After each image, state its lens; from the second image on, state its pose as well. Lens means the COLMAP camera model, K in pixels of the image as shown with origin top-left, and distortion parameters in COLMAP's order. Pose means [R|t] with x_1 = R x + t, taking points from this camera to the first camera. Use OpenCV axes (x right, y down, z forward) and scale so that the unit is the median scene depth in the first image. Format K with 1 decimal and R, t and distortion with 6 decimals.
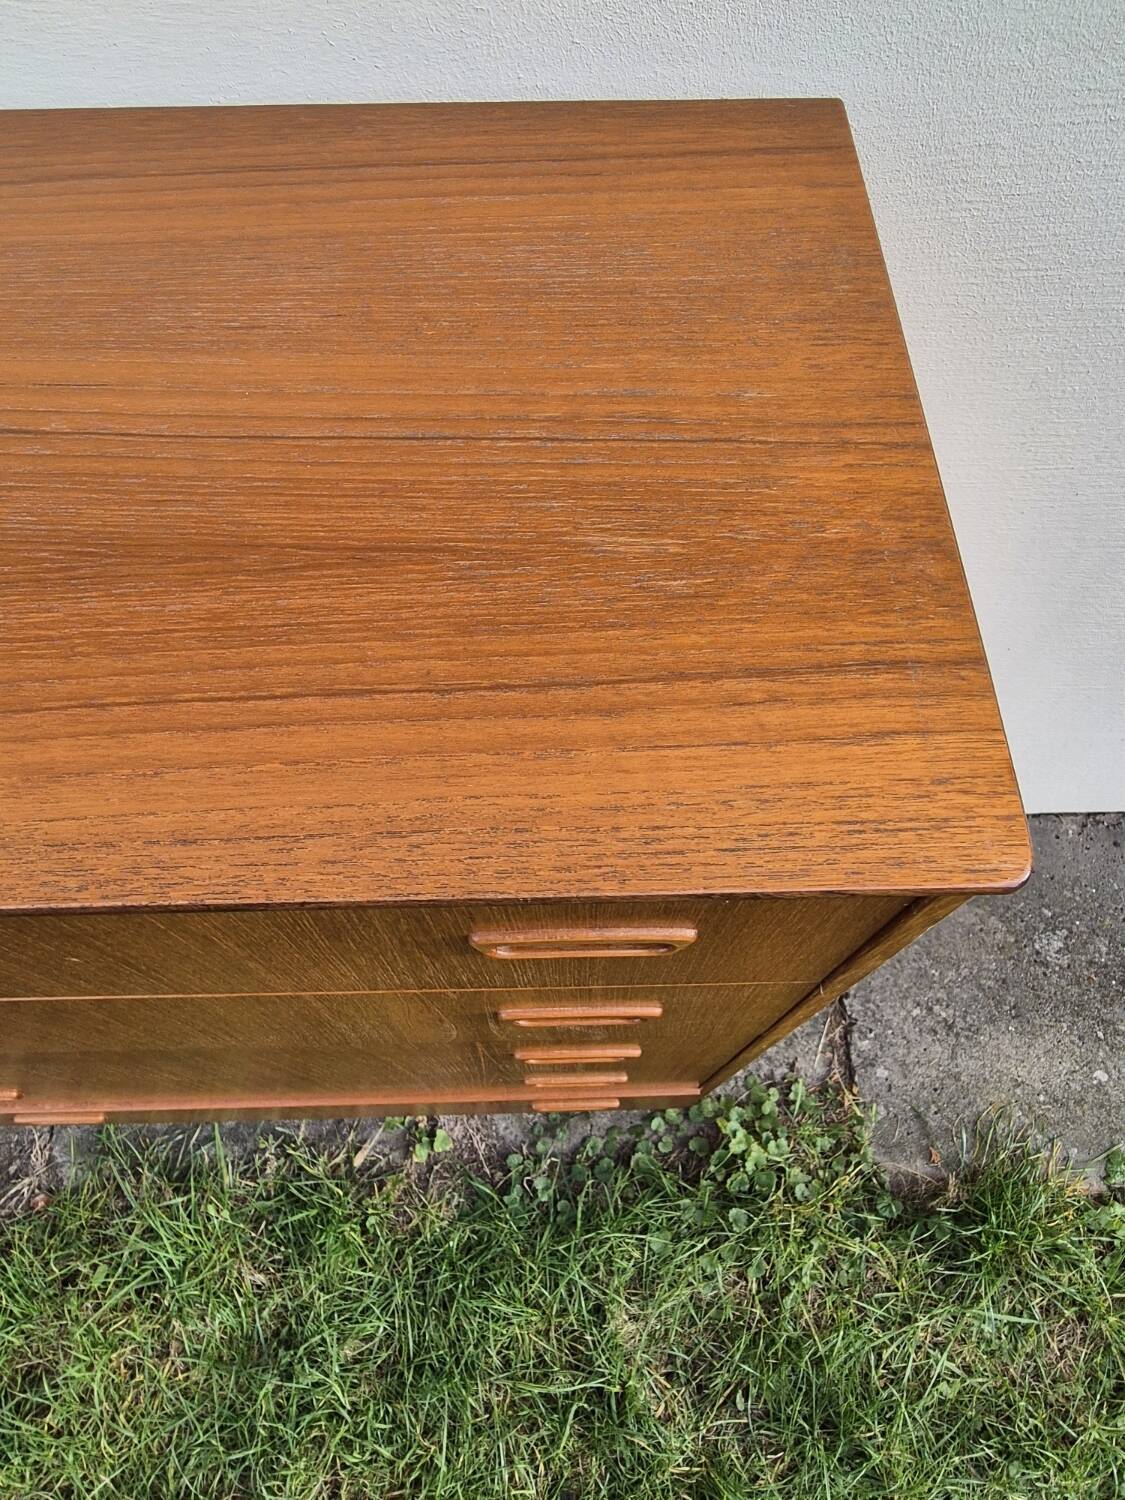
lens RADIAL K [[913.7, 0, 569.3], [0, 913.7, 753.9], [0, 0, 1]] dist [0.000619, 0.002620]
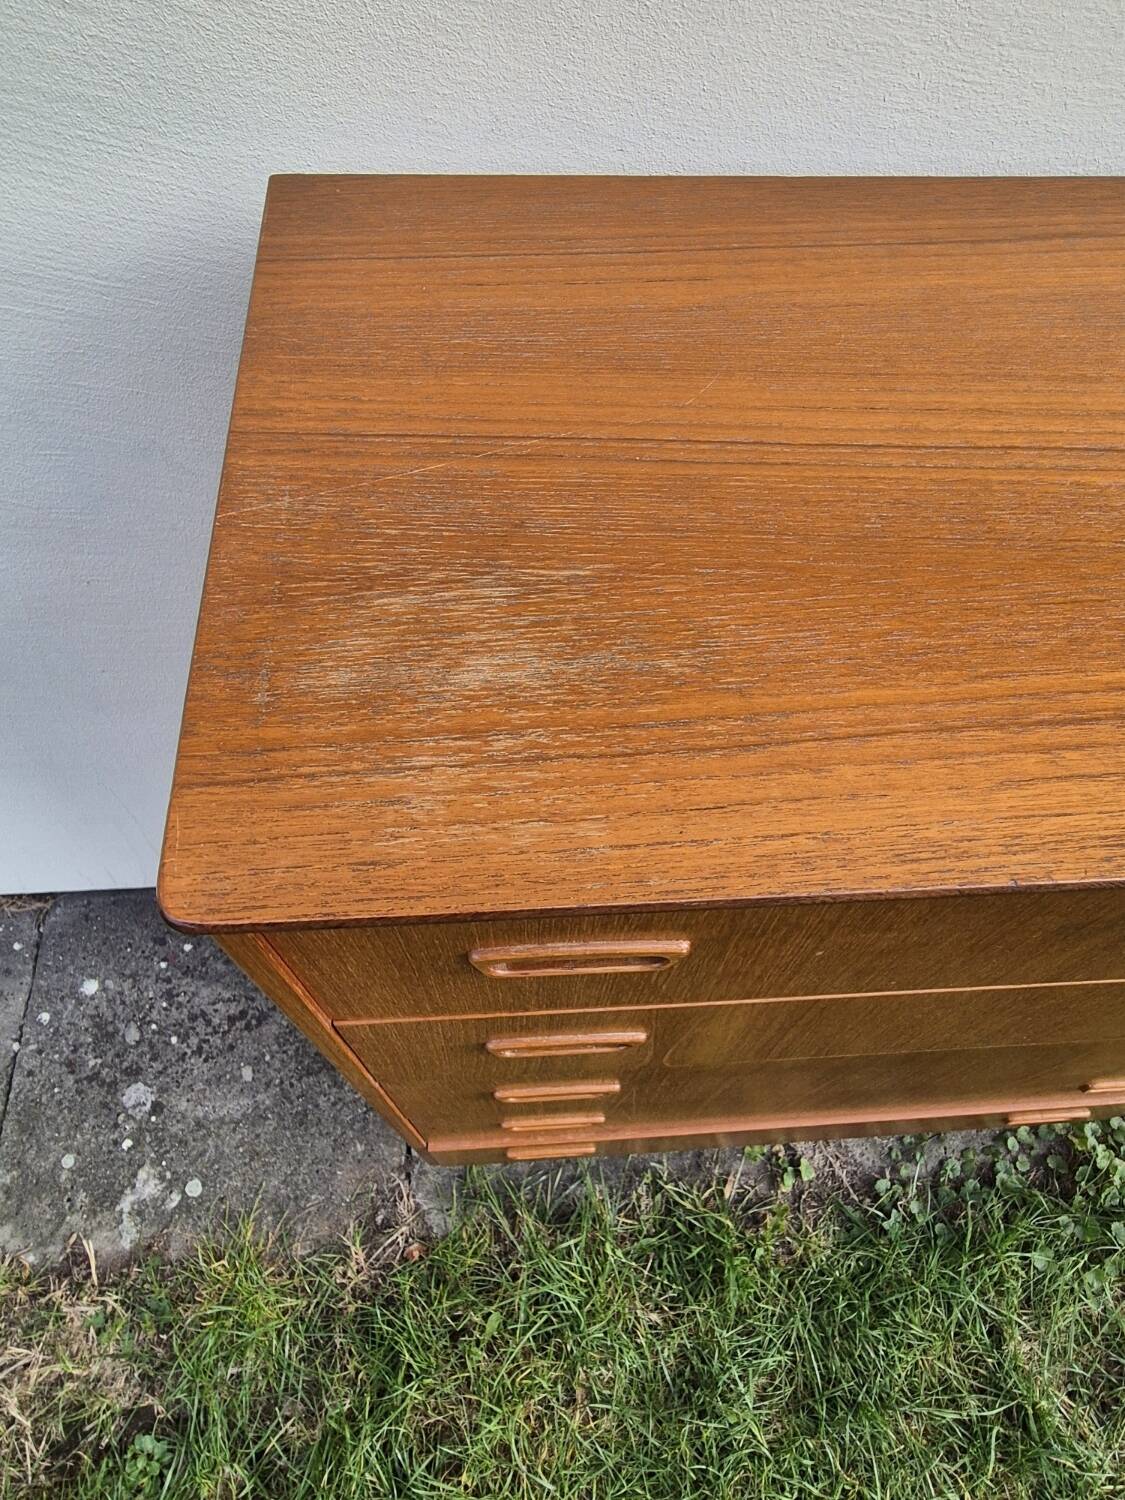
lens RADIAL K [[909.3, 0, 567.6], [0, 909.3, 754.2], [0, 0, 1]] dist [0.005107, -0.001926]
pose [[0.998194, -0.020159, 0.056583, -0.500162], [0.023436, 0.998049, -0.057874, 0.020226], [-0.055306, 0.059096, 0.996719, -0.014527]]
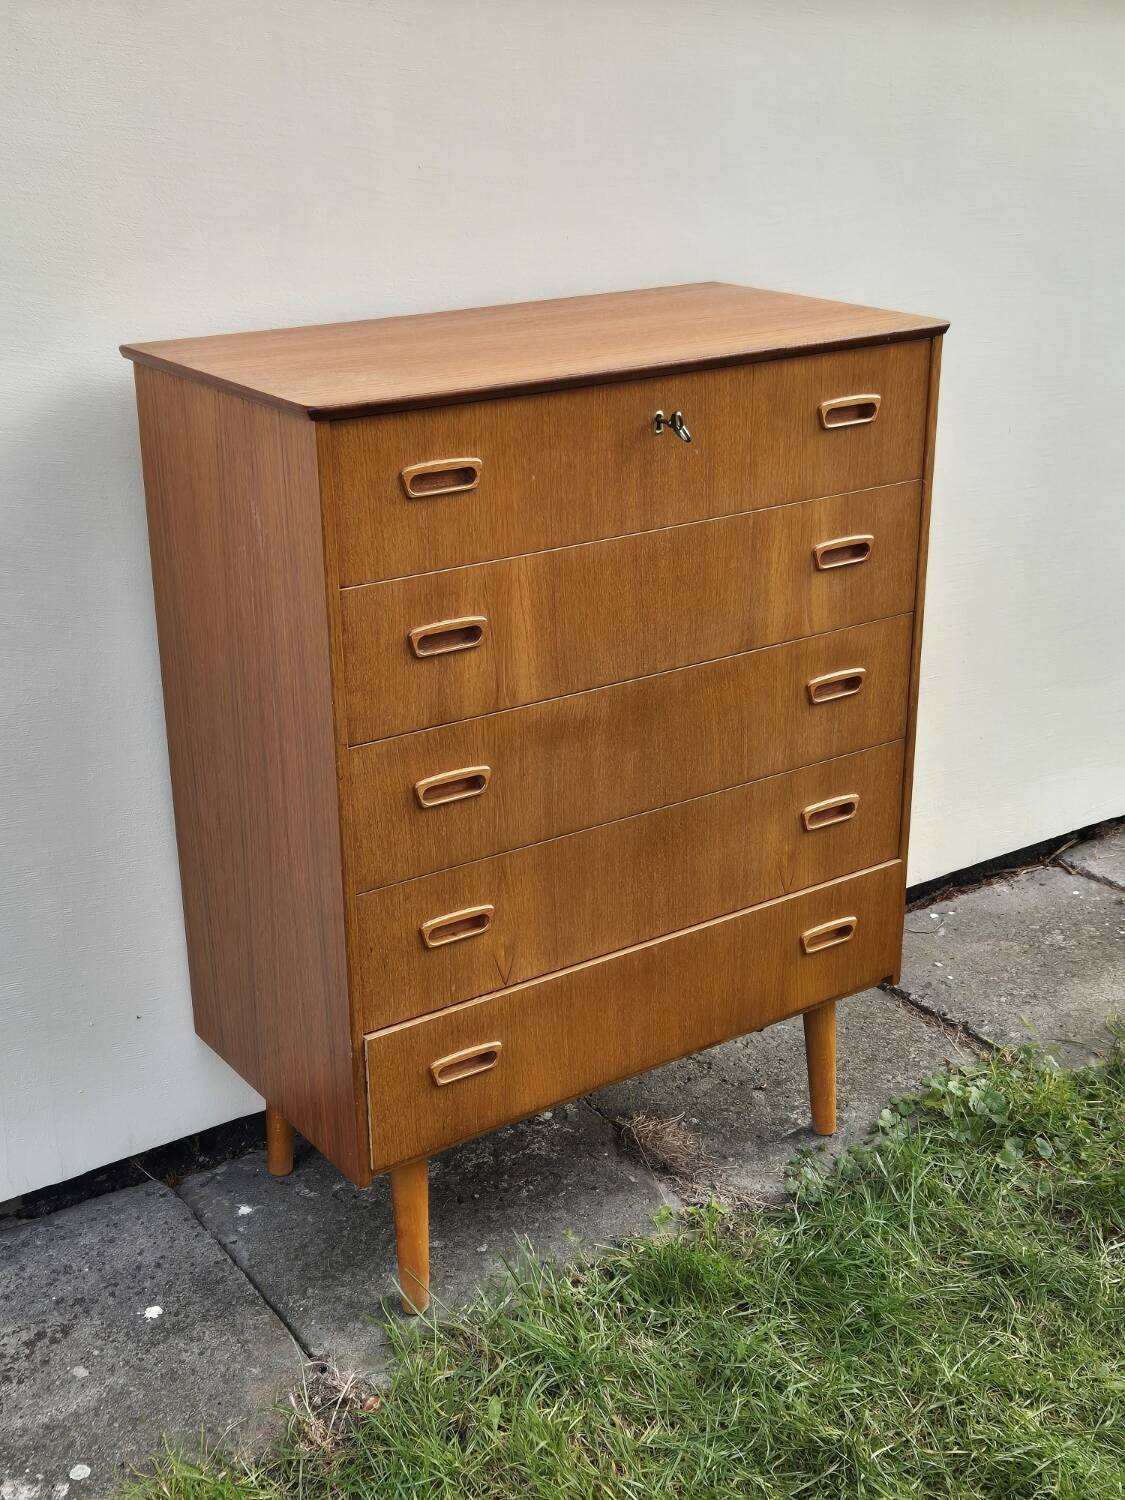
lens RADIAL K [[1913.8, 0, 531.1], [0, 1913.8, 746.5], [0, 0, 1]] dist [0.078866, 0.000000]
pose [[0.840699, -0.203957, 0.501623, -1.310200], [0.492442, 0.673254, -0.551571, 1.211806], [-0.225223, 0.710726, 0.666441, -0.645846]]
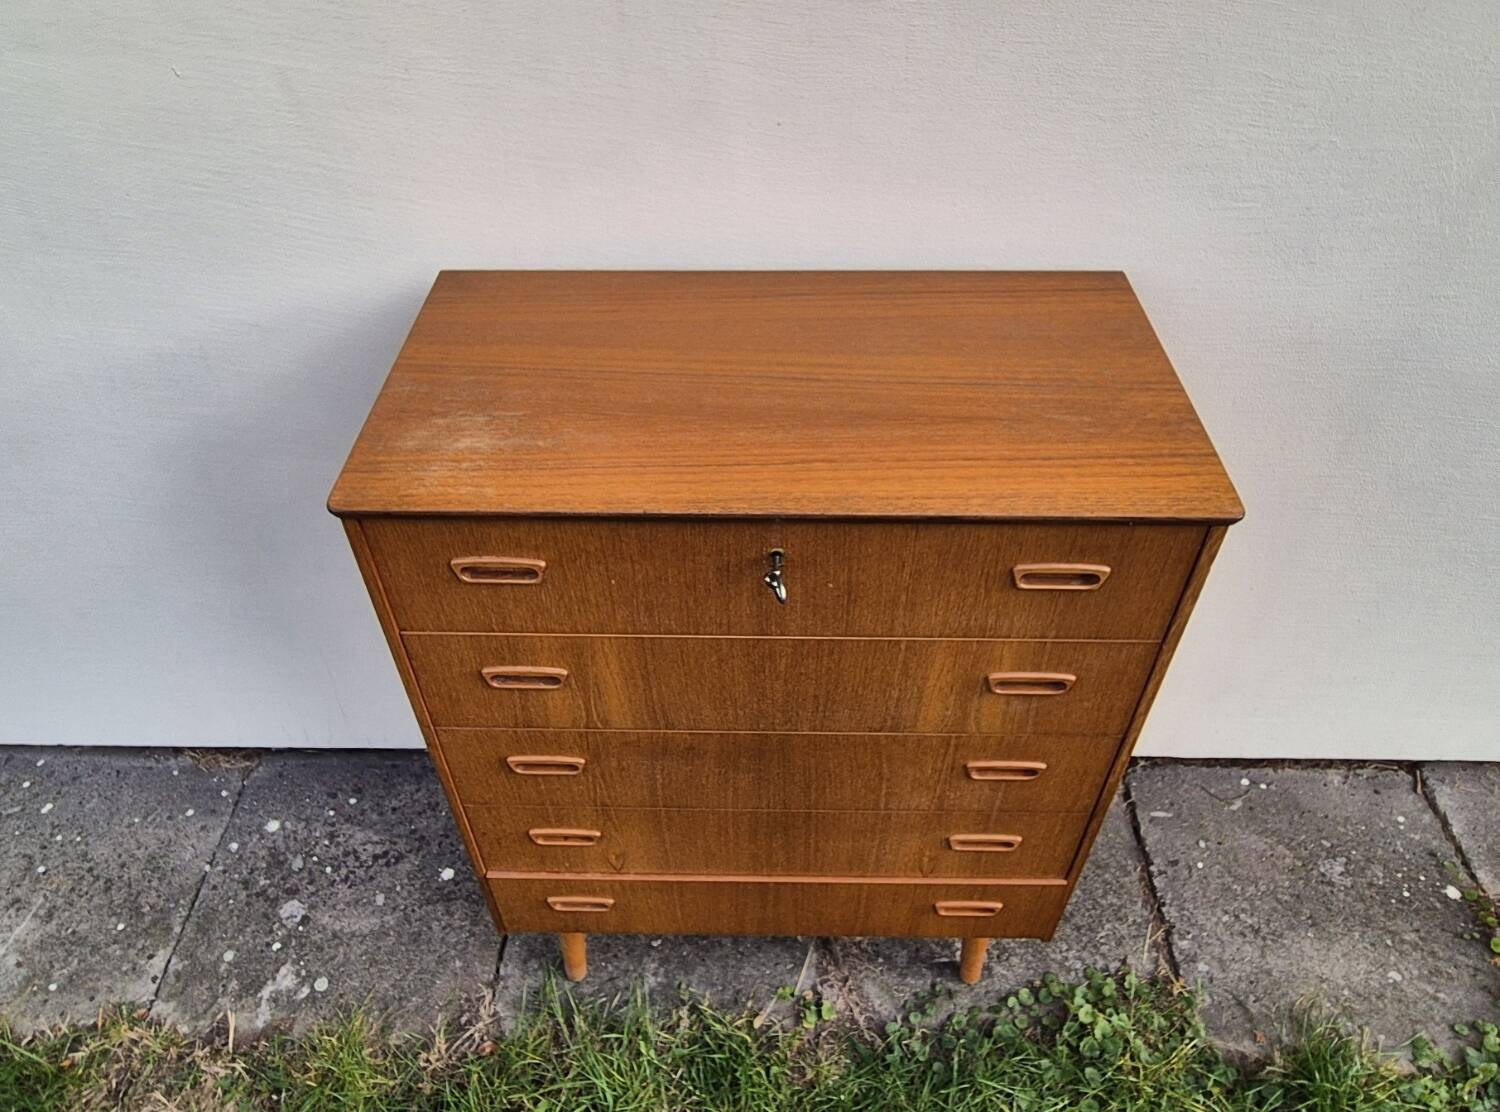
lens RADIAL K [[1008.1, 0, 746.1], [0, 1008.1, 499.0], [0, 0, 1]] dist [0.005784, -0.004403]
pose [[0.999031, 0.021404, -0.038448, -0.231537], [-0.034334, 0.925648, -0.376824, 0.342992], [0.027524, 0.377779, 0.925487, -0.493919]]
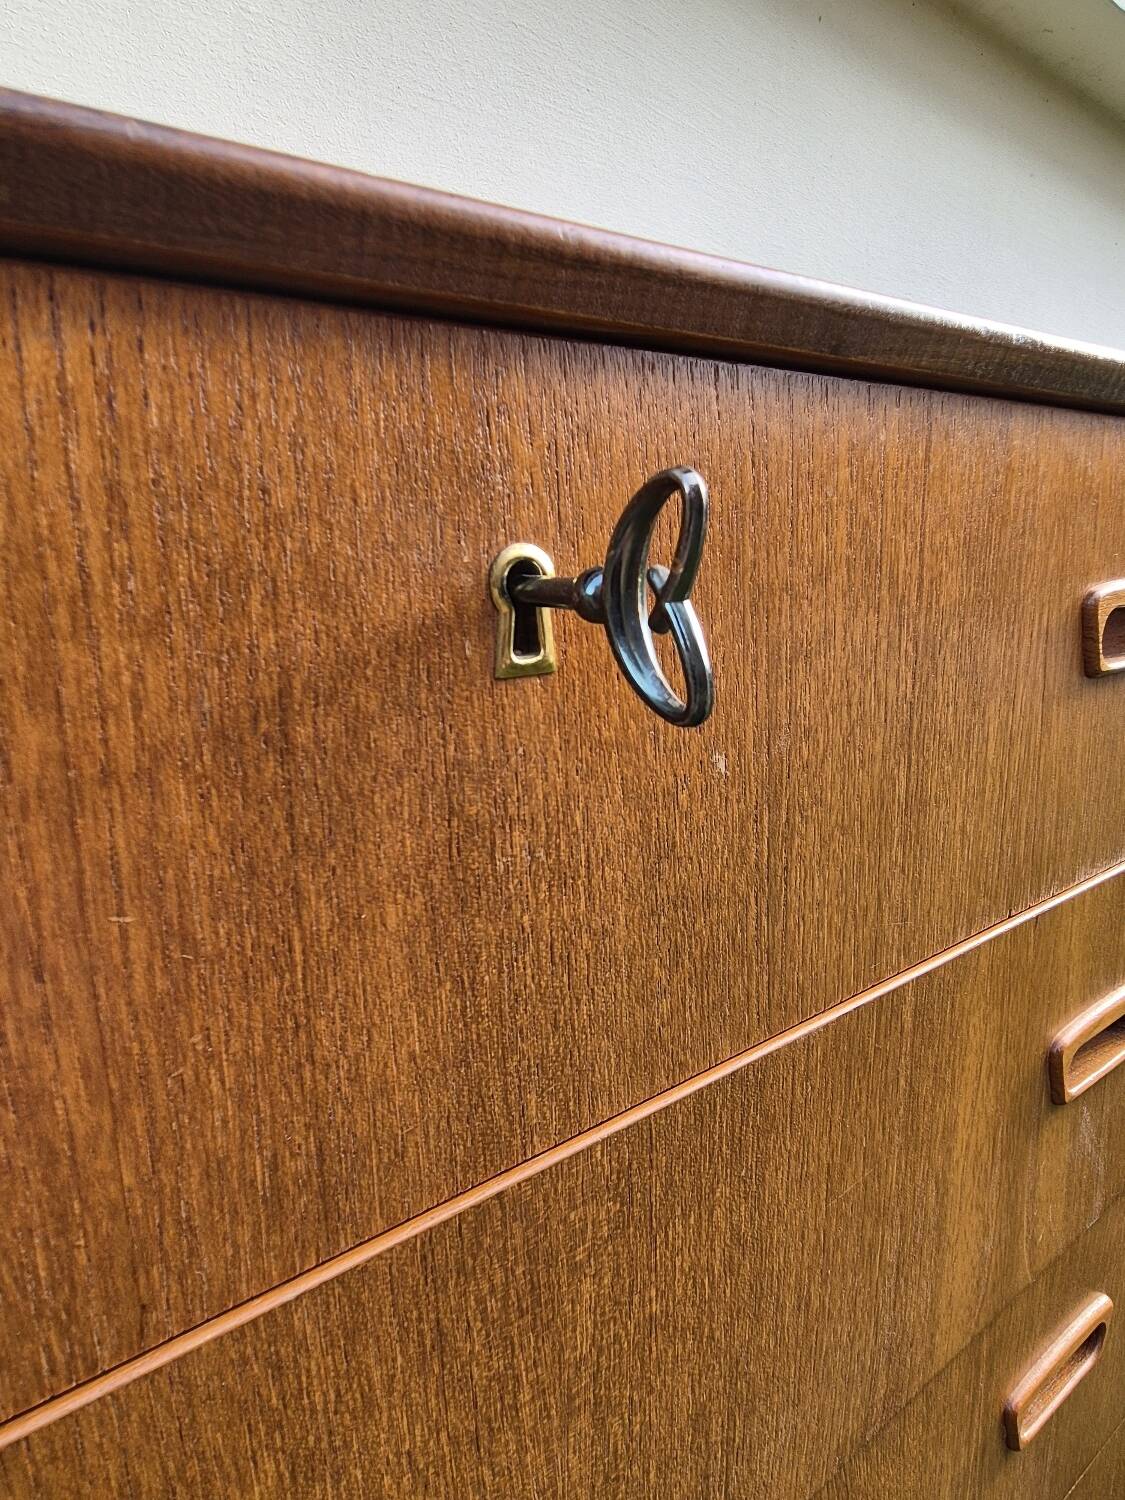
lens RADIAL K [[913.7, 0, 567.5], [0, 913.7, 745.5], [0, 0, 1]] dist [0.000619, 0.002620]
pose [[0.810441, -0.146125, 0.567303, -0.320644], [0.538441, 0.567321, -0.623080, 0.176163], [-0.230795, 0.810429, 0.538460, 0.253149]]
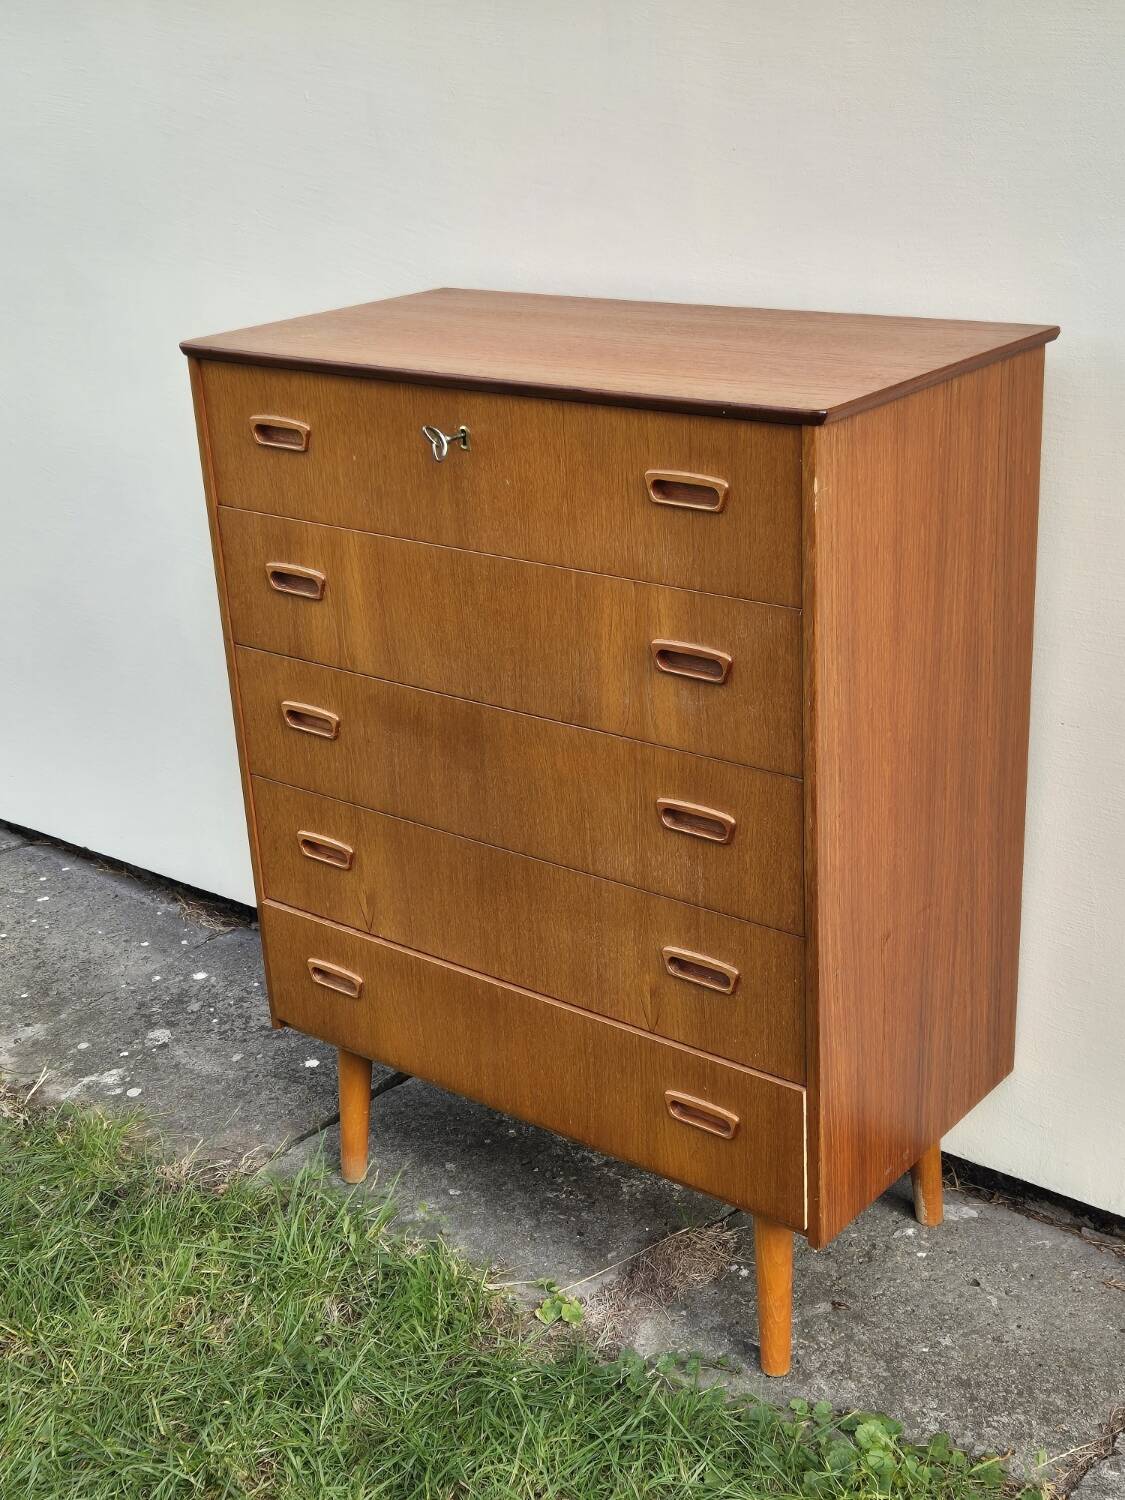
lens RADIAL K [[1913.8, 0, 571.9], [0, 1913.8, 757.8], [0, 0, 1]] dist [0.078866, 0.000000]
pose [[0.761940, 0.202912, -0.615040, 0.938095], [-0.558126, 0.687476, -0.464621, 0.996408], [0.328548, 0.697283, 0.637065, -0.536366]]
